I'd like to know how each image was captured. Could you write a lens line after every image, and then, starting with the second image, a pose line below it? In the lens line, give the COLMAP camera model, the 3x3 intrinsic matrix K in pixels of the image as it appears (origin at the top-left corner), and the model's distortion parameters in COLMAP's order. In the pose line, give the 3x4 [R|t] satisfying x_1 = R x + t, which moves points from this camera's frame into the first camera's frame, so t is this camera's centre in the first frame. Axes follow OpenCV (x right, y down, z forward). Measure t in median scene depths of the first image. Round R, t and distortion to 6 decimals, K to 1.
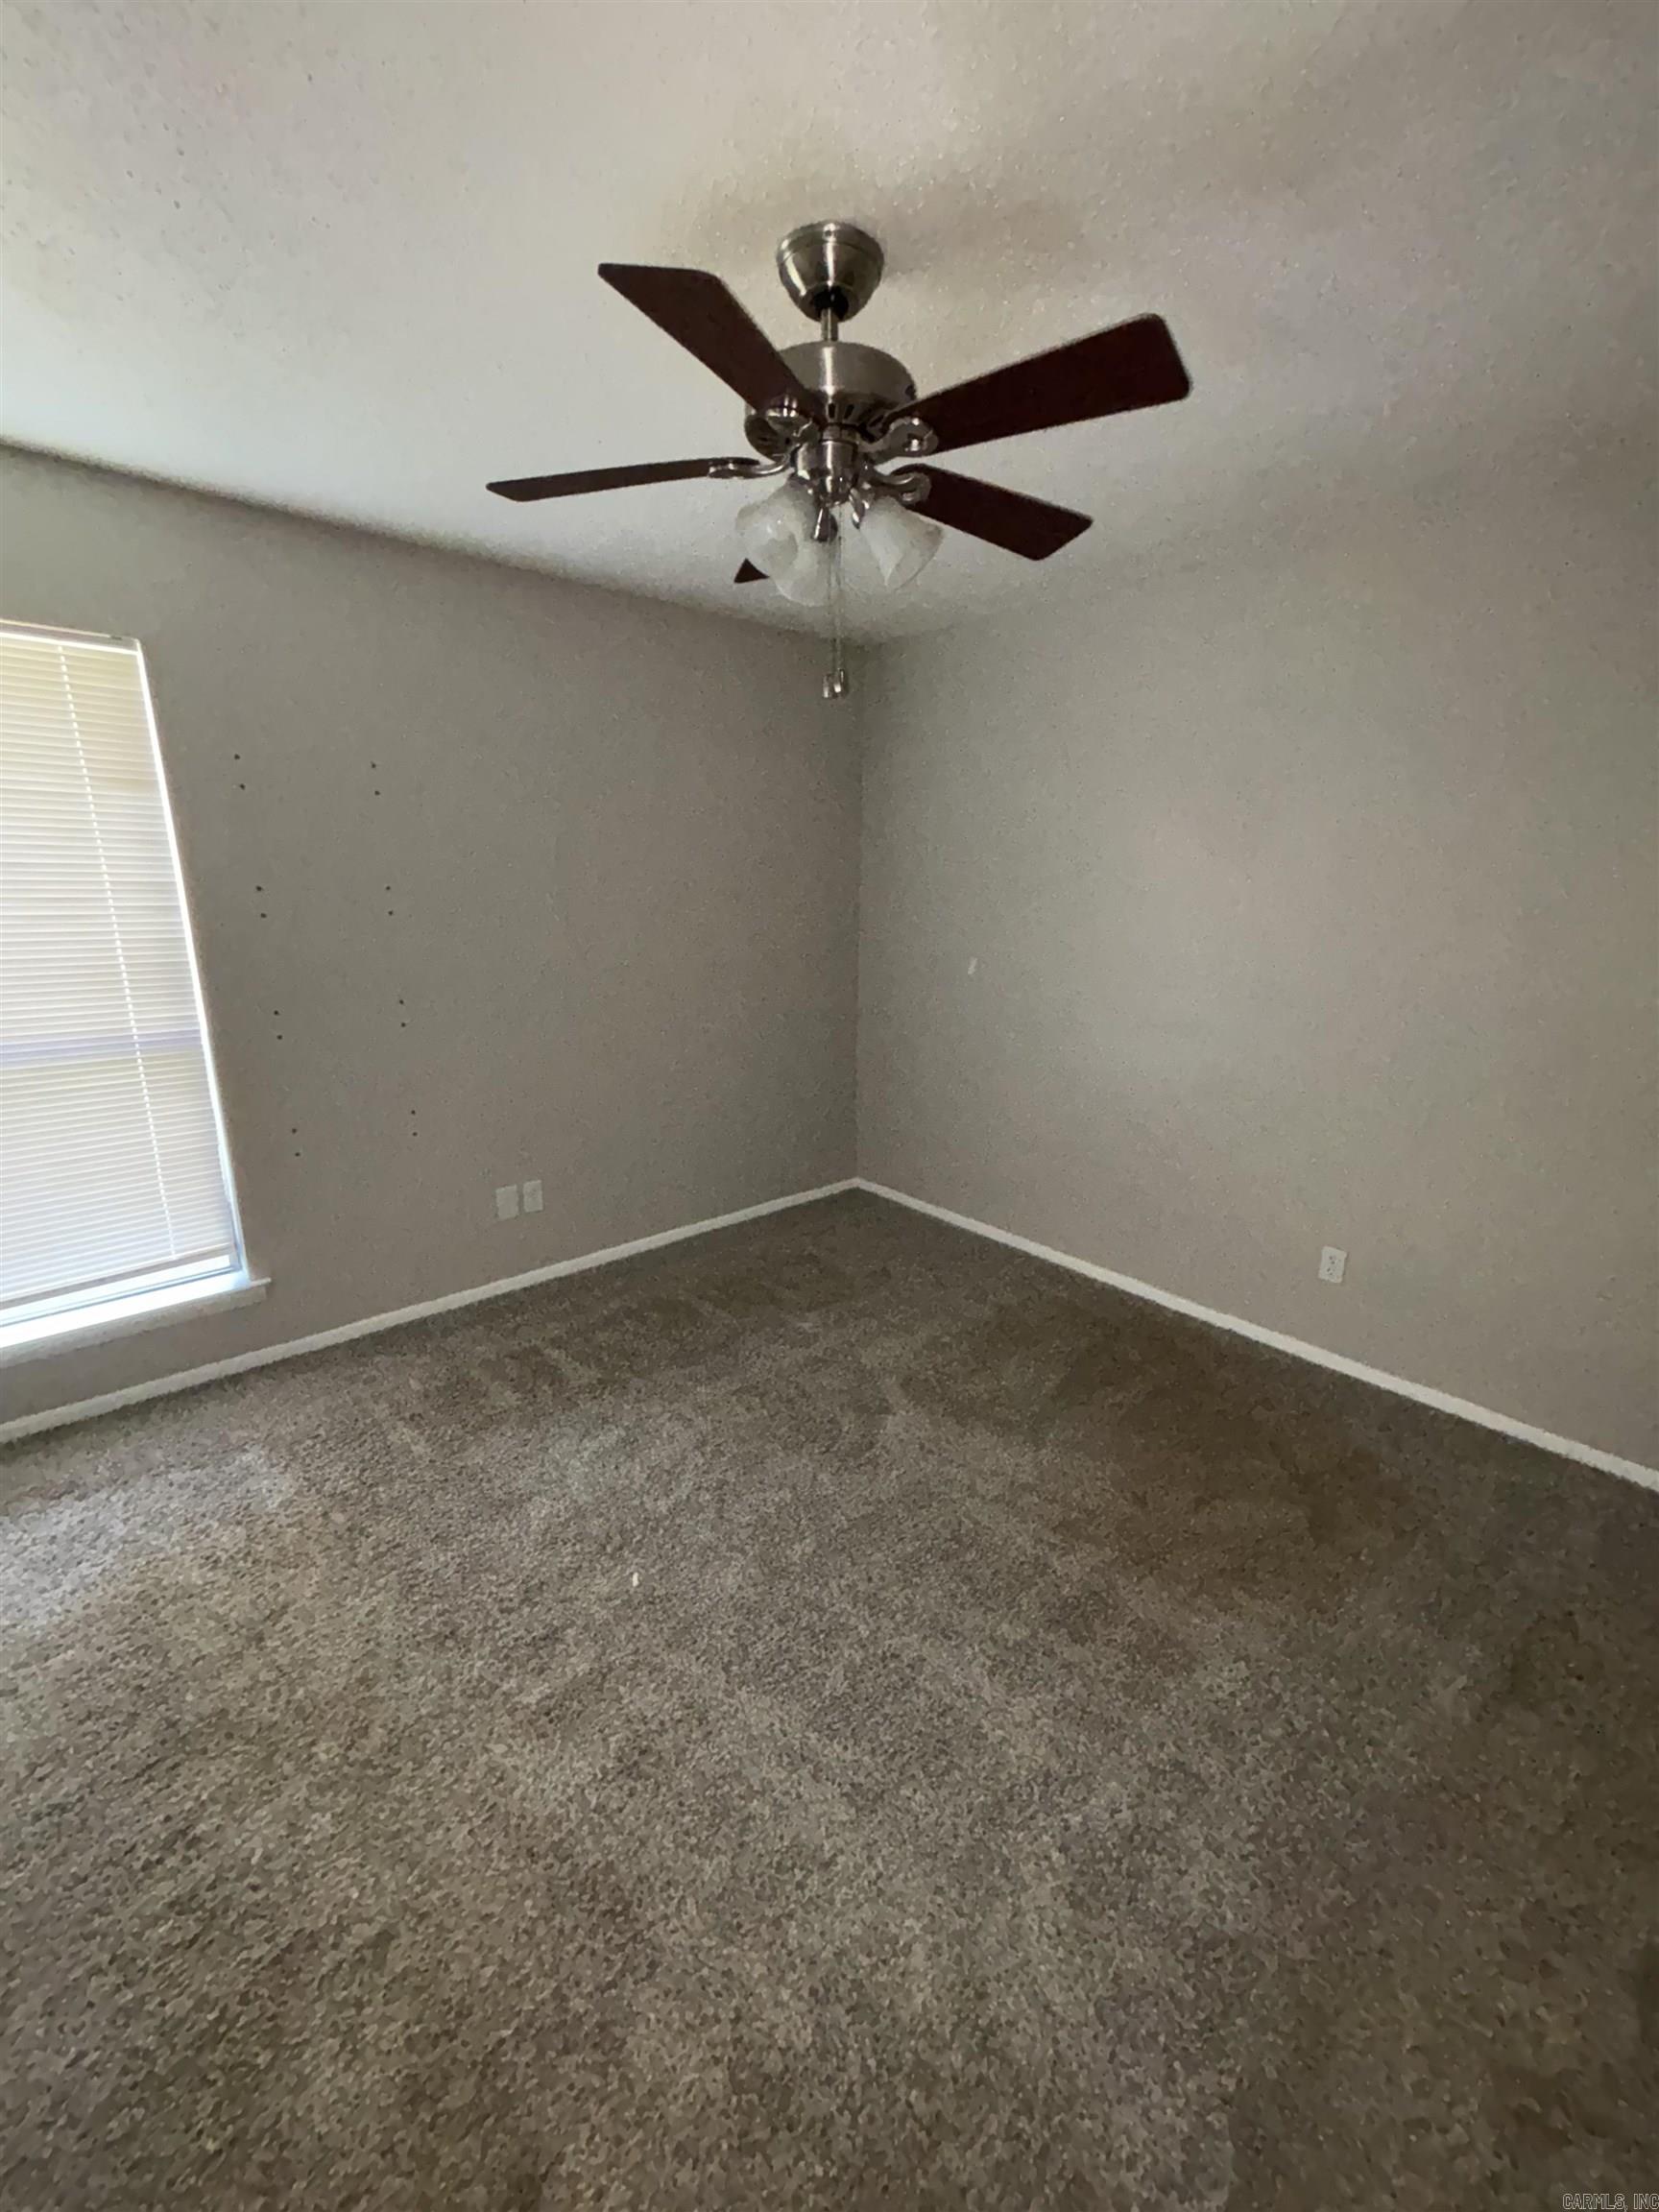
lens RADIAL K [[882.4, 0, 822.8], [0, 882.4, 1100.5], [0, 0, 1]] dist [0.014329, -0.007862]
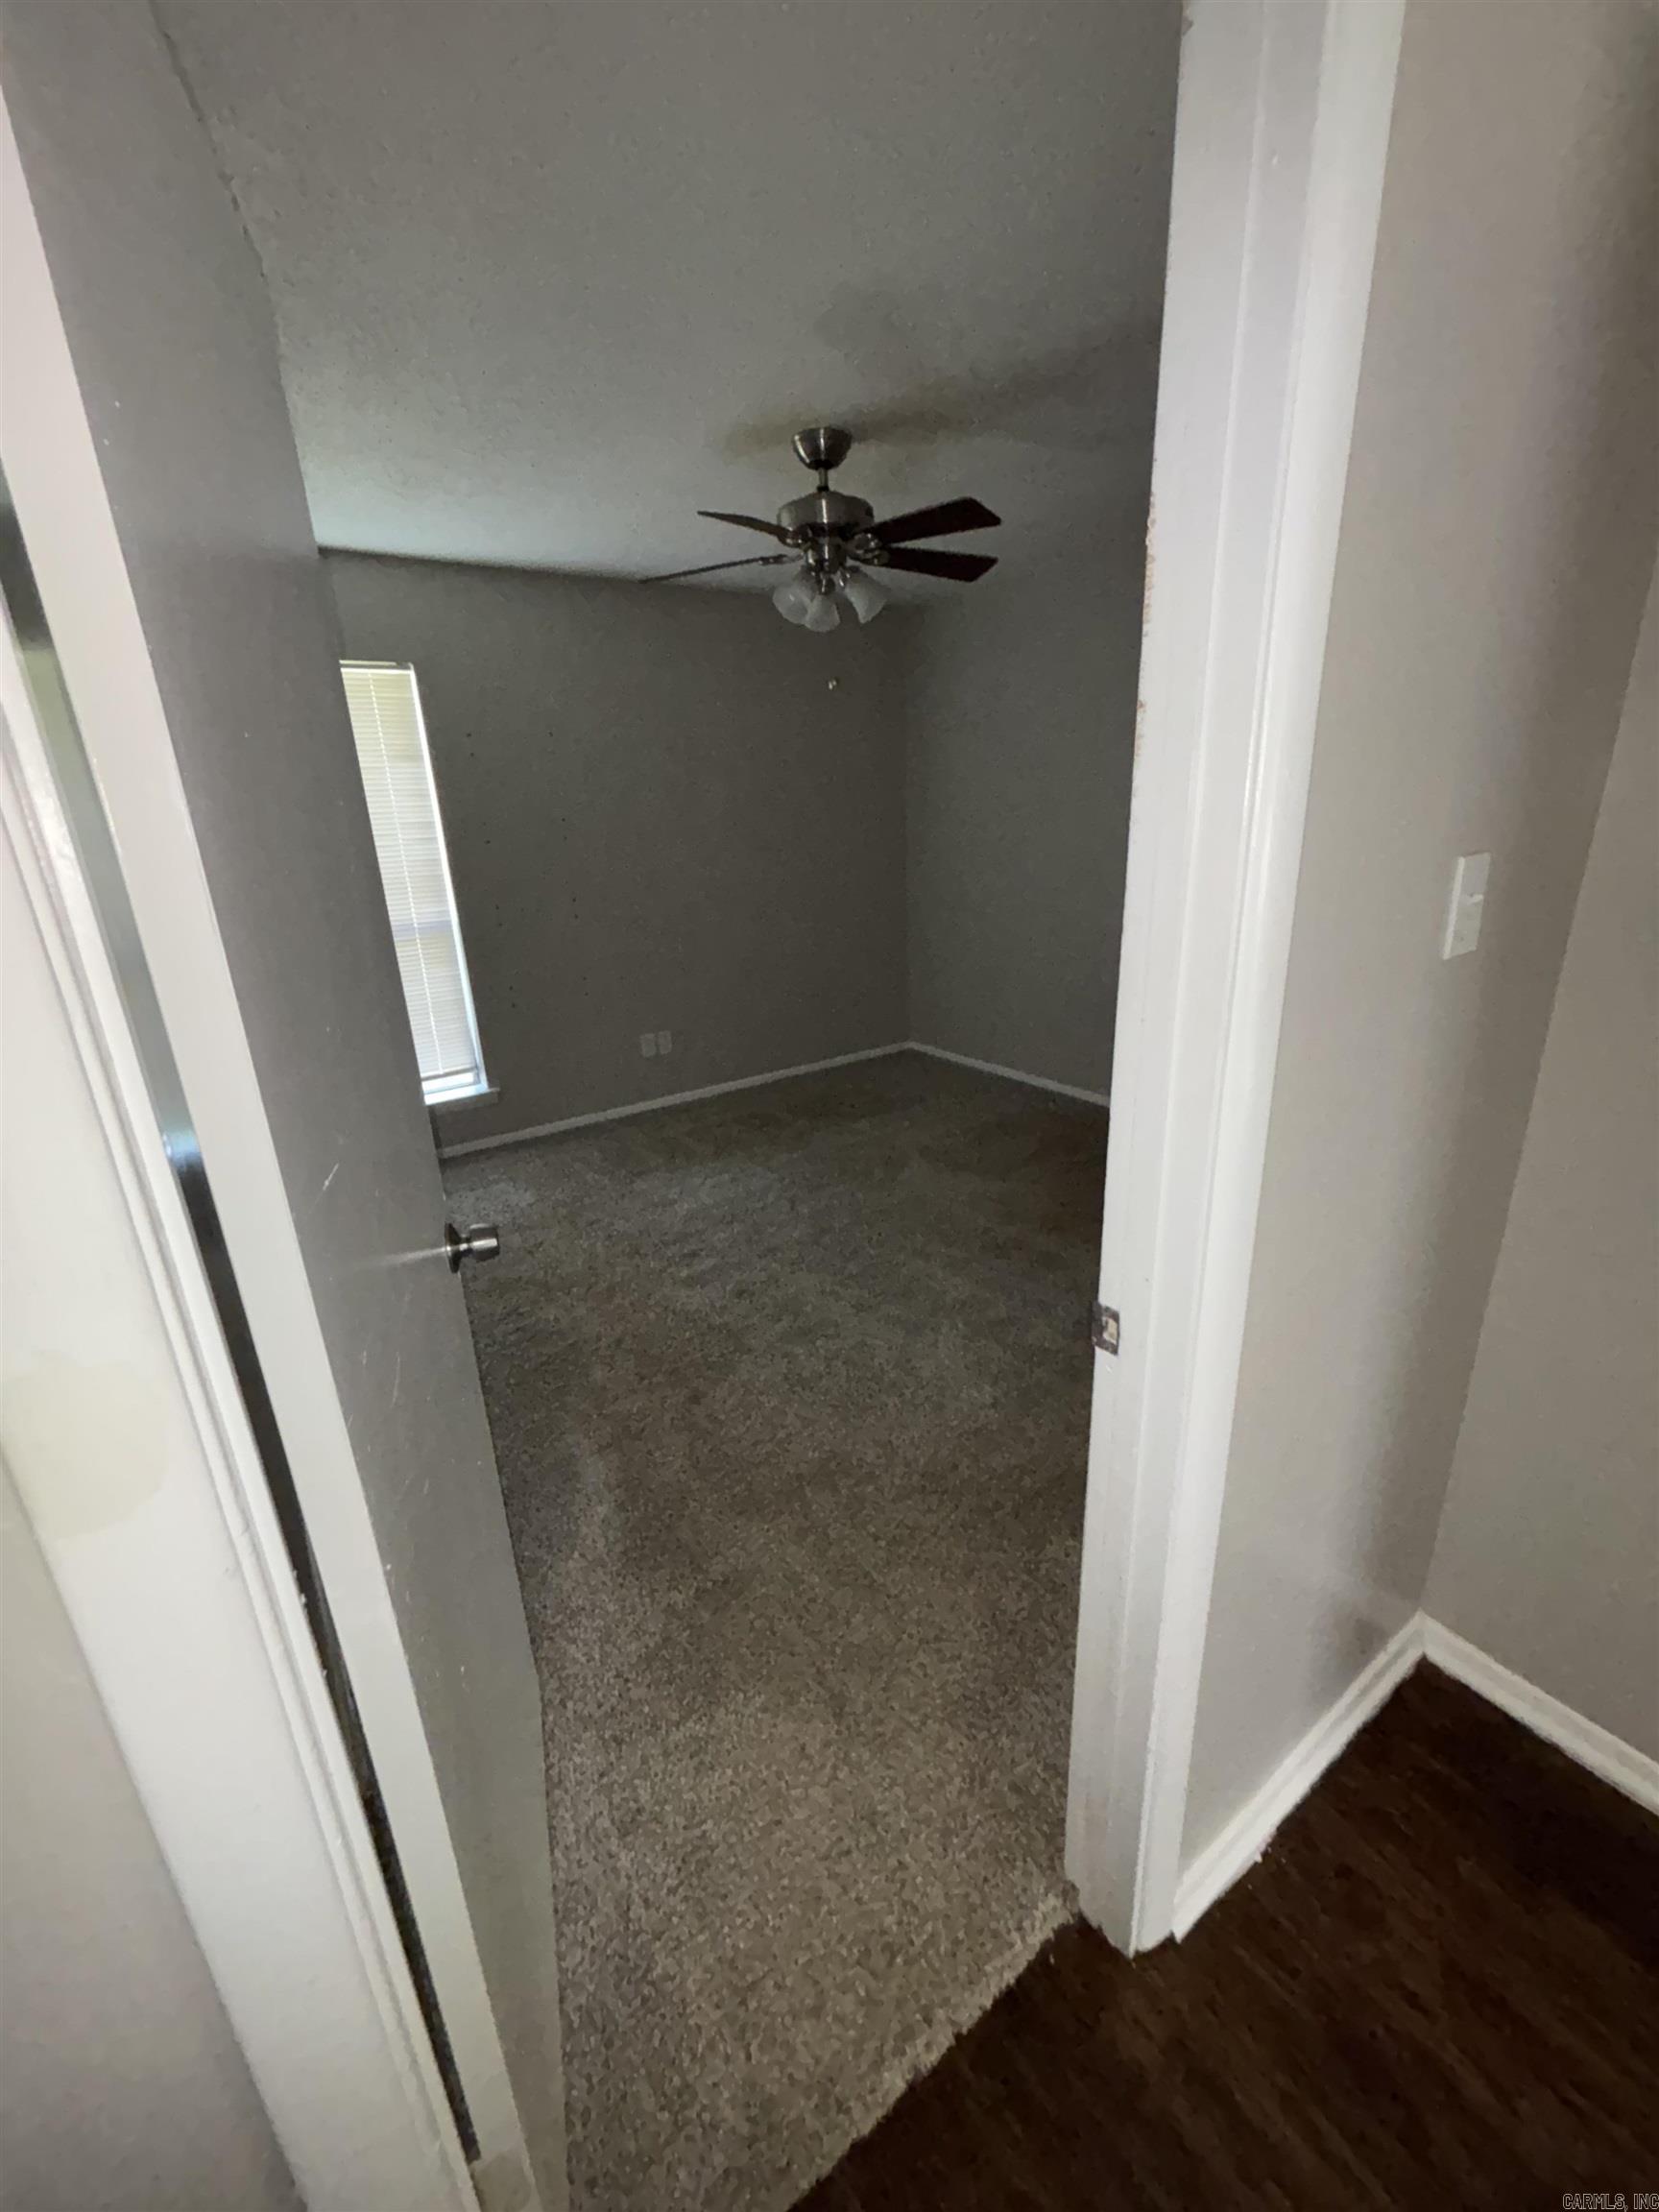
lens RADIAL K [[892.6, 0, 851.7], [0, 892.6, 1107.3], [0, 0, 1]] dist [0.001033, -0.008337]
pose [[0.995744, -0.012106, -0.091361, 0.141102], [0.019517, 0.996550, 0.080664, 0.153749], [0.090069, -0.082104, 0.992545, -0.574589]]
